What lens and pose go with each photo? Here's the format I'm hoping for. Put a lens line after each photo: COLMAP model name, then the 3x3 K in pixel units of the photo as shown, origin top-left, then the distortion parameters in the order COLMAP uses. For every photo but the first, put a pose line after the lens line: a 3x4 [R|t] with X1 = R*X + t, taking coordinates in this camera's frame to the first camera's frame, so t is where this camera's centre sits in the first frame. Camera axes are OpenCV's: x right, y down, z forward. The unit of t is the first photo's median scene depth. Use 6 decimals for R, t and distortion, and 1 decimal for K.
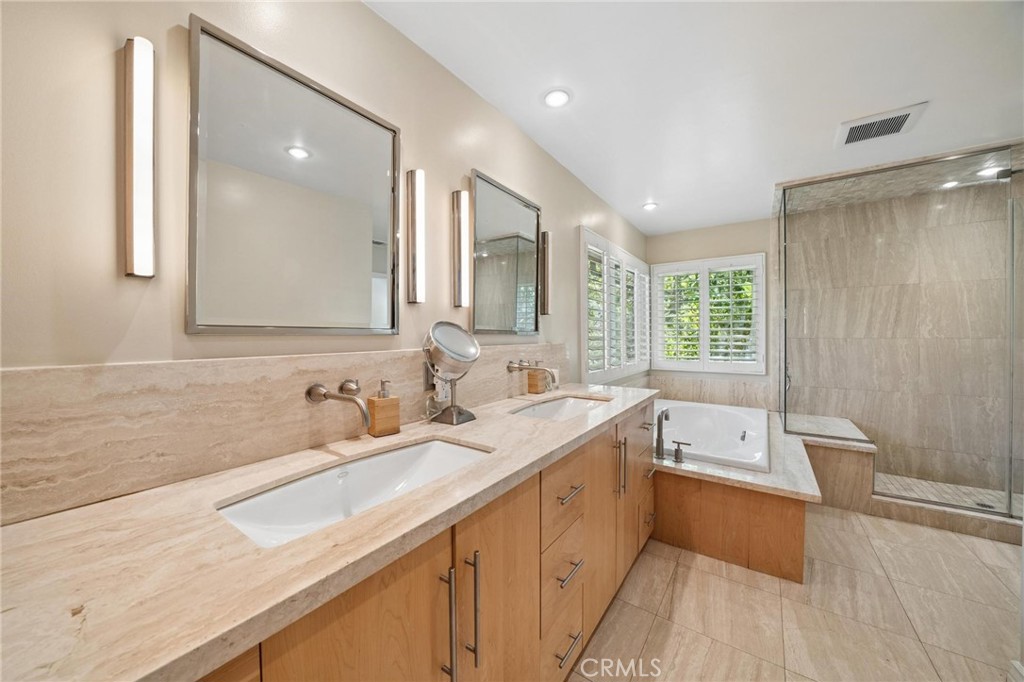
lens RADIAL K [[358.6, 0, 508.8], [0, 358.6, 338.4], [0, 0, 1]] dist [-0.020518, 0.001658]
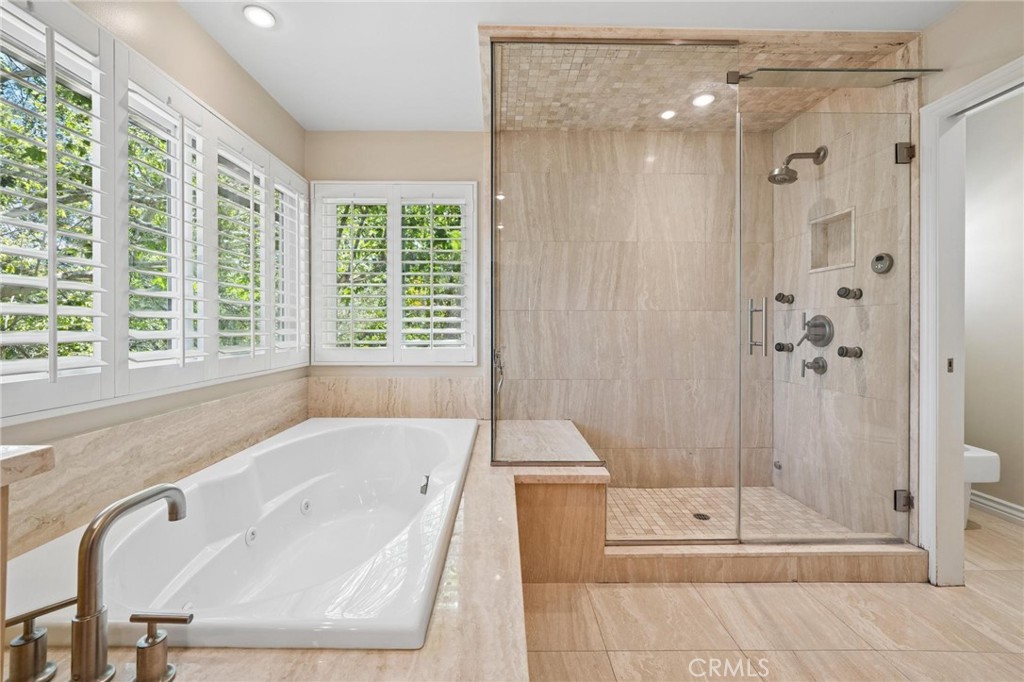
lens RADIAL K [[414.9, 0, 508.4], [0, 414.9, 327.9], [0, 0, 1]] dist [-0.000848, 0.001044]
pose [[0.803437, 0.003778, 0.595378, 0.376256], [-0.000024, 0.999980, -0.006313, 0.045062], [-0.595390, 0.005058, 0.803421, 0.416186]]
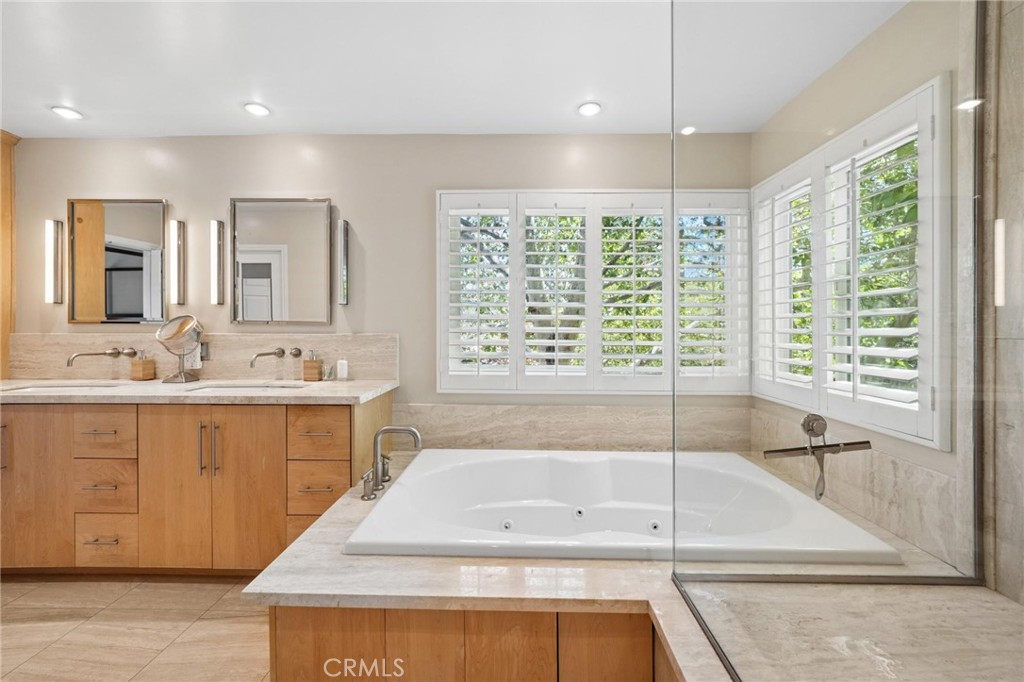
lens RADIAL K [[414.9, 0, 508.1], [0, 414.9, 331.9], [0, 0, 1]] dist [-0.000848, 0.001044]
pose [[0.567285, 0.013829, -0.823406, 0.992776], [-0.013451, 0.999881, 0.007526, -0.004480], [0.823412, 0.006806, 0.567403, 0.559587]]
